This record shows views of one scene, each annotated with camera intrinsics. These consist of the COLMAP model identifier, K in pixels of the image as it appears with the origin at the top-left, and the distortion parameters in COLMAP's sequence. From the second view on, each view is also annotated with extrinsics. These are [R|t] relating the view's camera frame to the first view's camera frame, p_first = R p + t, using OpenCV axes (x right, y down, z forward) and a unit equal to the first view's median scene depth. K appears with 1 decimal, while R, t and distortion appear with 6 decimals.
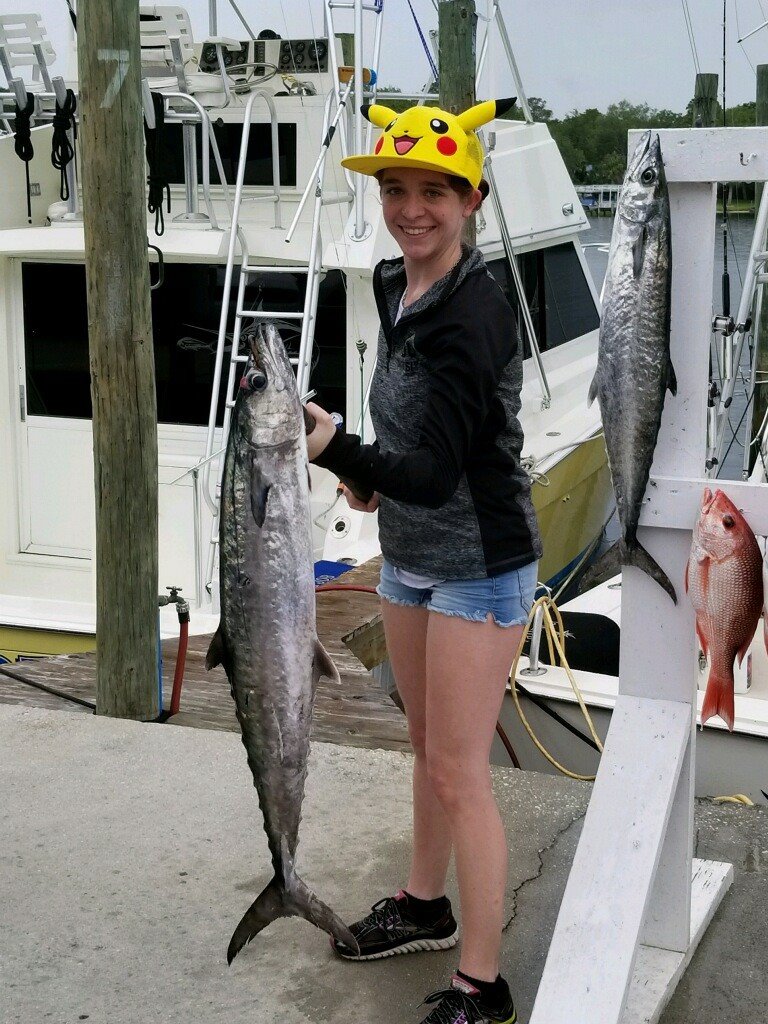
lens RADIAL K [[1700.6, 0, 385.7], [0, 1700.6, 494.1], [0, 0, 1]] dist [0.419578, -2.289853]
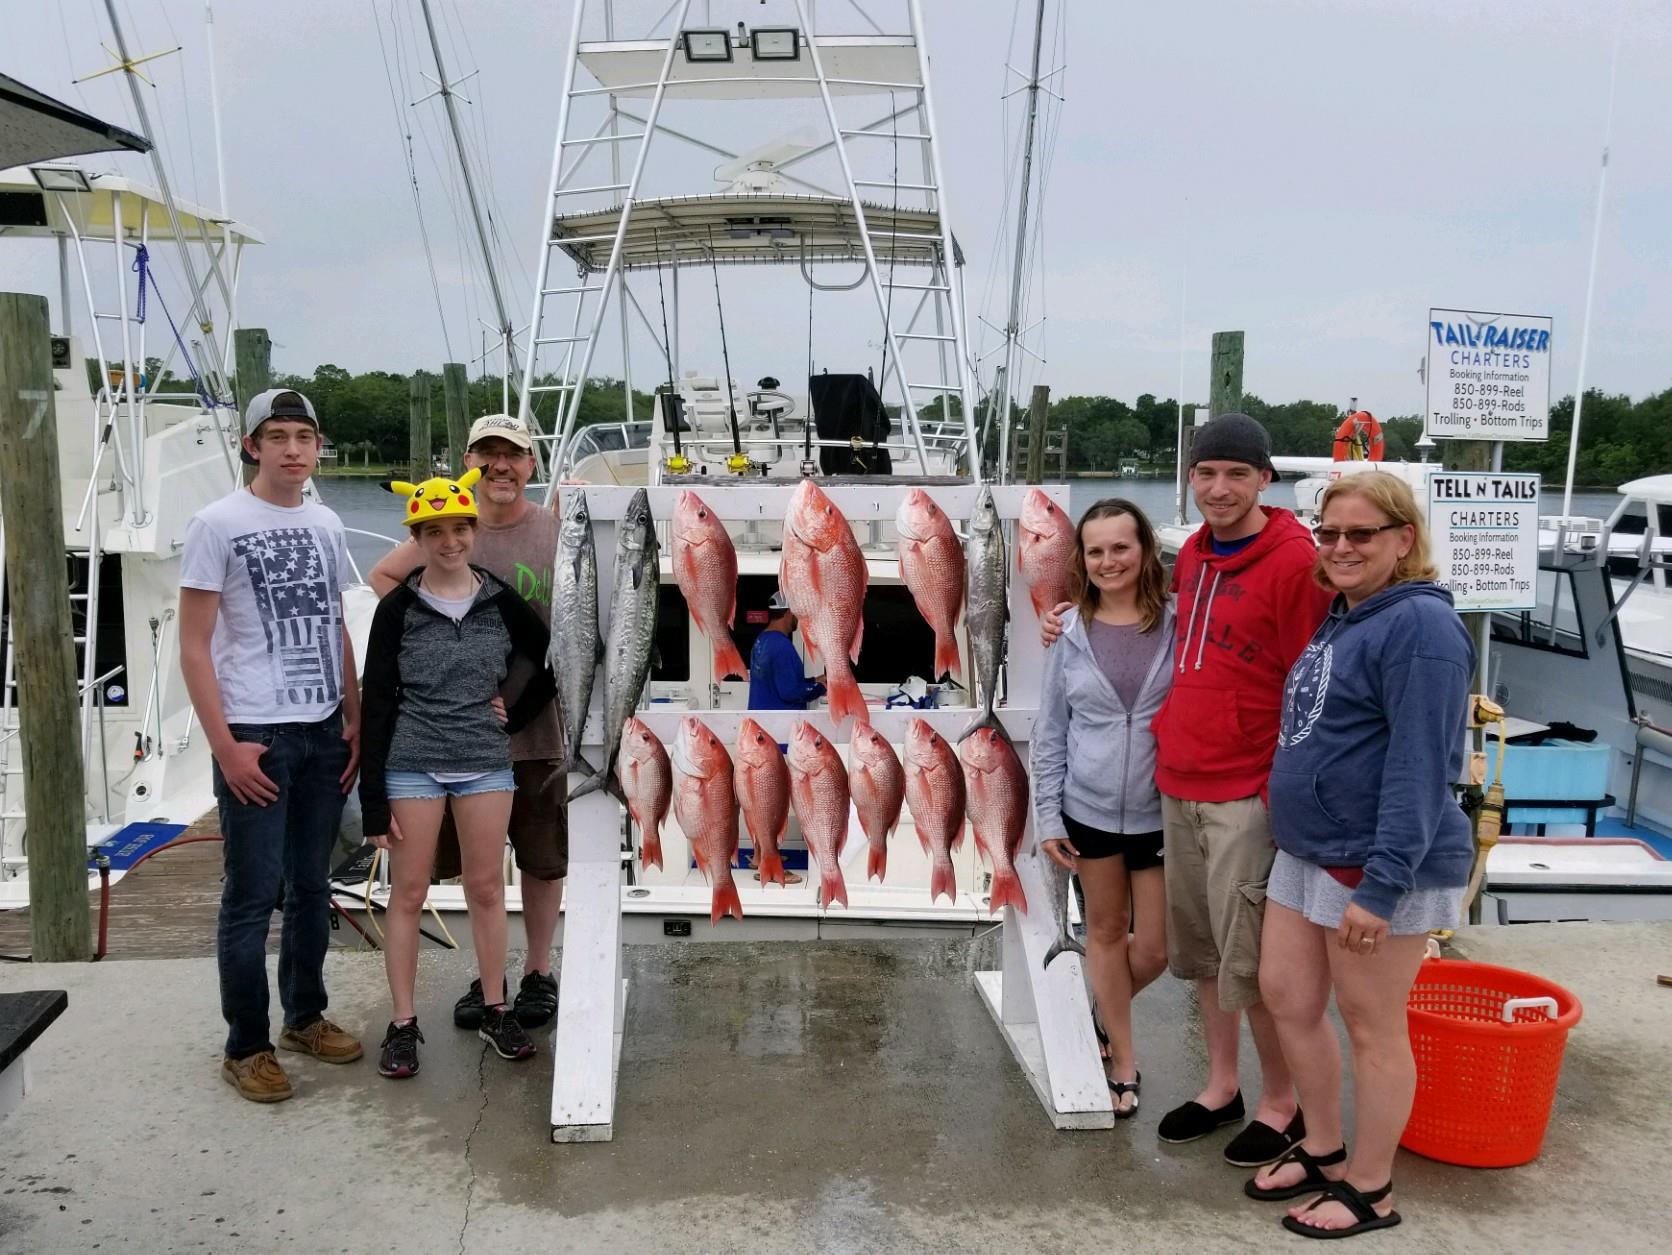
lens RADIAL K [[1686.3, 0, 839.7], [0, 1686.3, 574.3], [0, 0, 1]] dist [0.156984, -0.279347]
pose [[0.886019, -0.030433, 0.462649, -0.216856], [0.075347, 0.994030, -0.078911, 0.002308], [-0.457486, 0.104776, 0.883022, -0.275258]]
